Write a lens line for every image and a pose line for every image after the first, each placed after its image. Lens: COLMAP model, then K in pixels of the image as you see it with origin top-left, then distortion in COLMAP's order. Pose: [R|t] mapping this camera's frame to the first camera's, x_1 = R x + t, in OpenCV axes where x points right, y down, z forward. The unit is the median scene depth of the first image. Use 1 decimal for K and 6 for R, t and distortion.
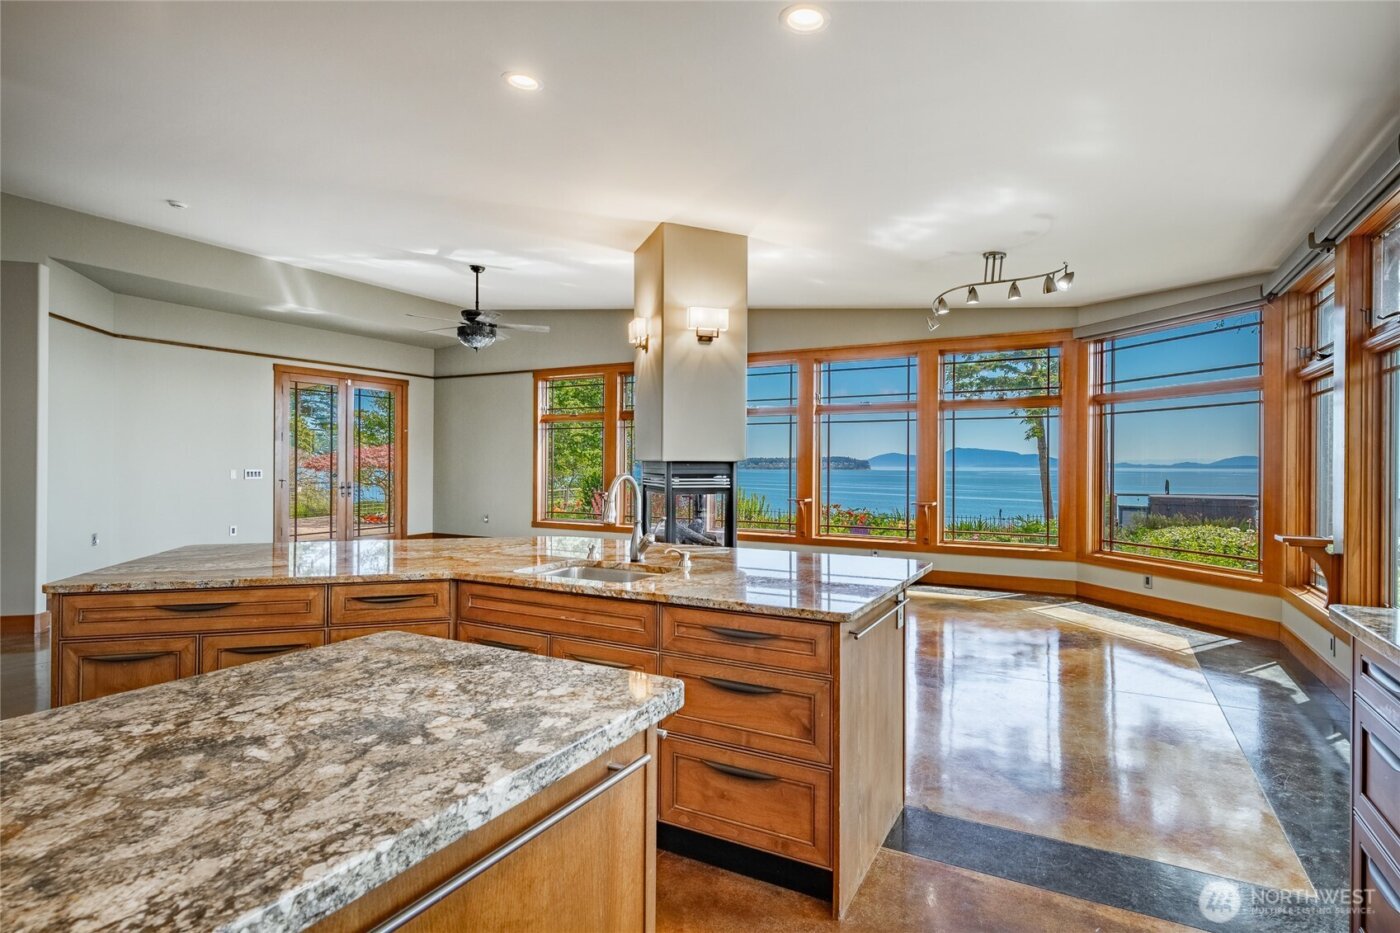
lens RADIAL K [[718.2, 0, 700.3], [0, 718.2, 462.1], [0, 0, 1]] dist [0.001338, 0.000494]
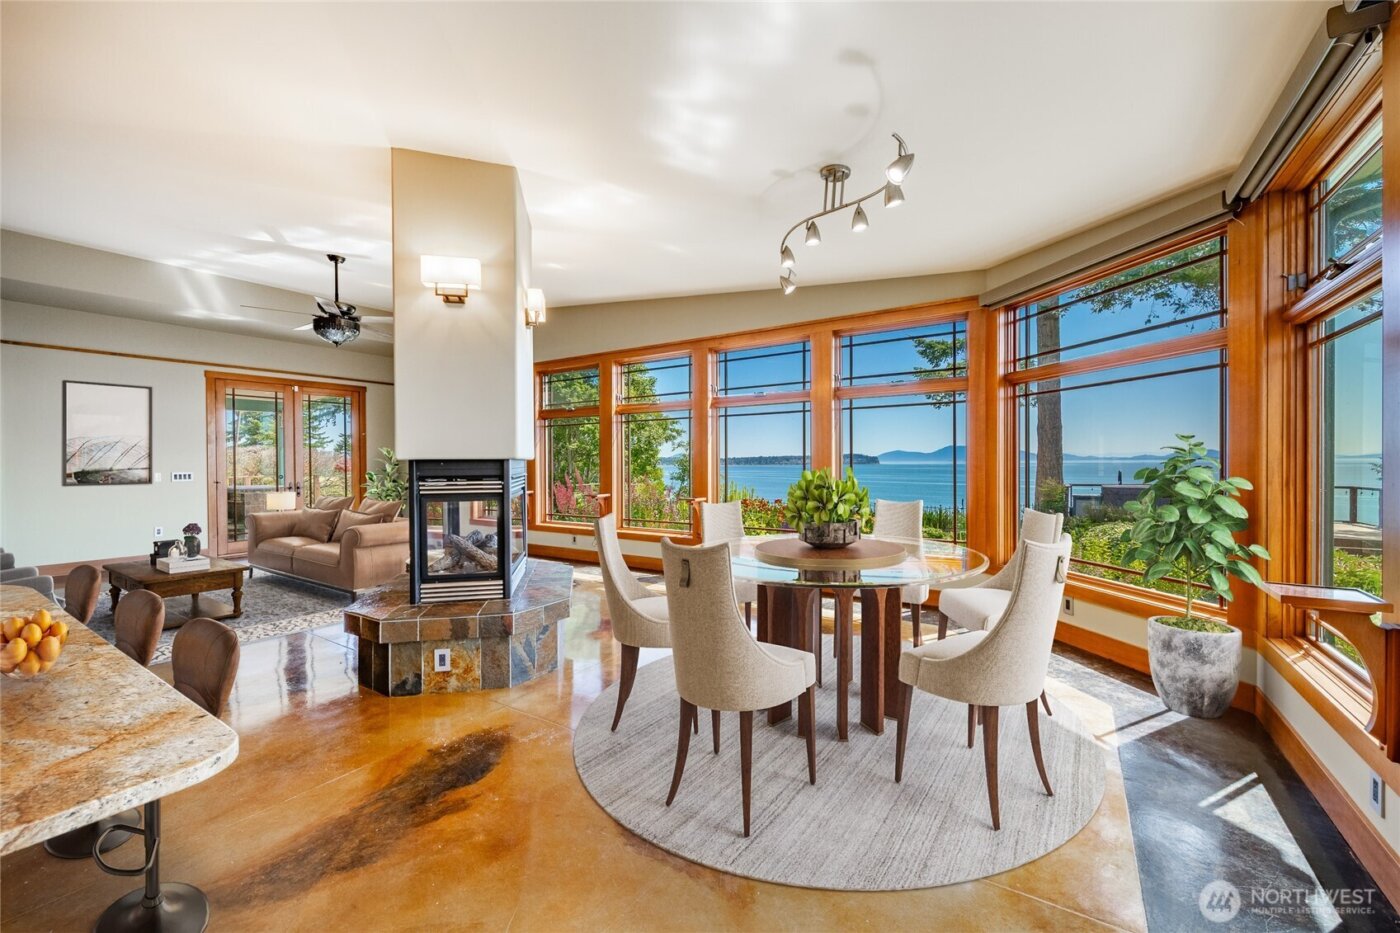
lens RADIAL K [[560.1, 0, 702.2], [0, 560.1, 465.0], [0, 0, 1]] dist [-0.002397, -0.001051]
pose [[0.997293, -0.011402, -0.072640, 0.238483], [0.012034, 0.999893, 0.008272, 0.002358], [0.072538, -0.009124, 0.997324, 0.320633]]
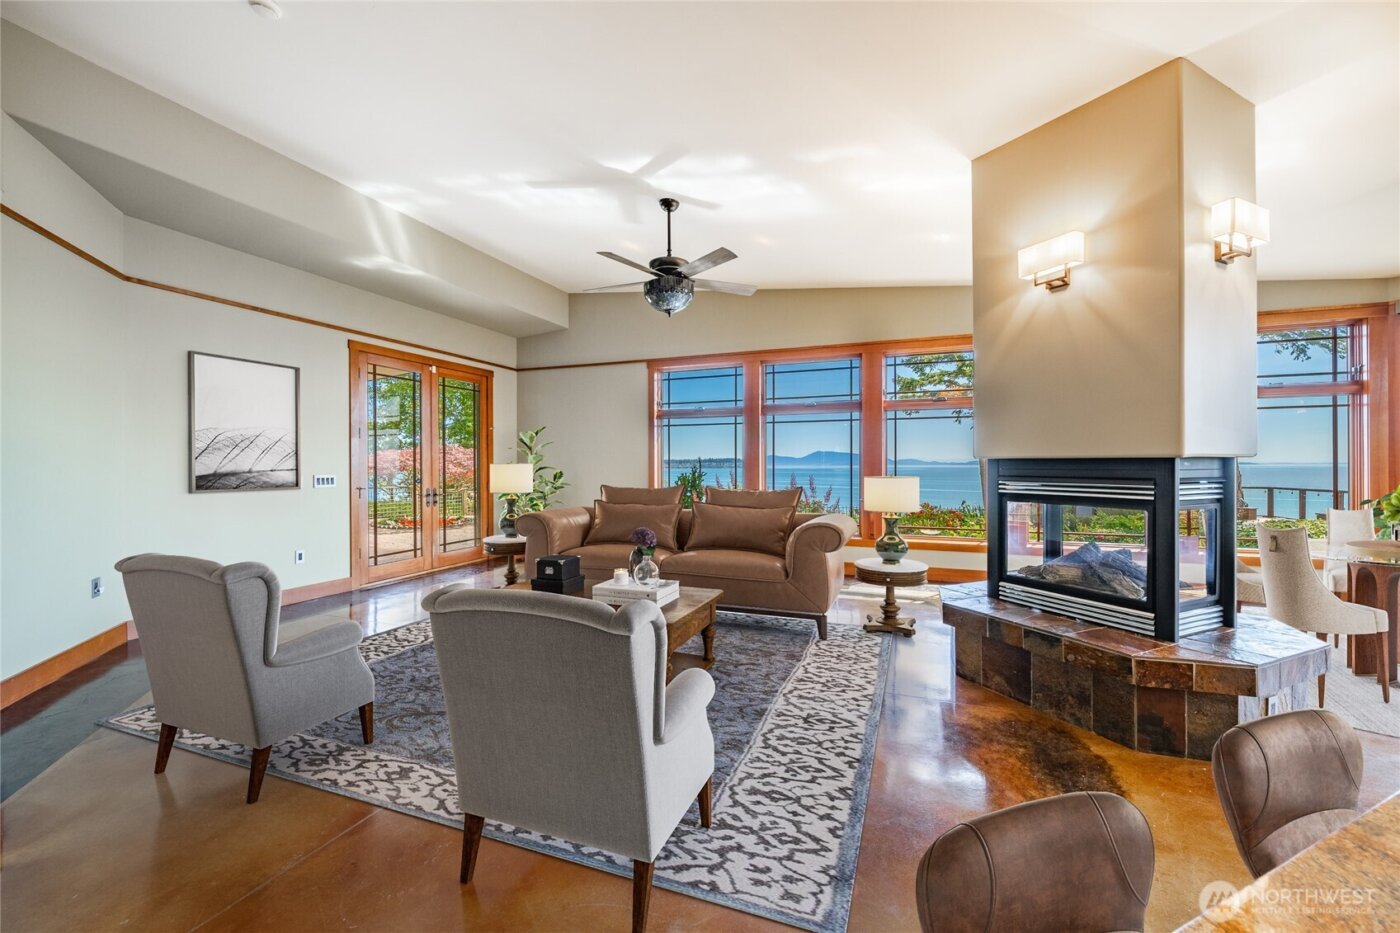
lens RADIAL K [[560.1, 0, 702.2], [0, 560.1, 465.0], [0, 0, 1]] dist [-0.002397, -0.001051]
pose [[0.990244, -0.008012, 0.139117, -0.391243], [0.007438, 0.999962, 0.004641, -0.000520], [-0.139149, -0.003561, 0.990265, 0.450035]]
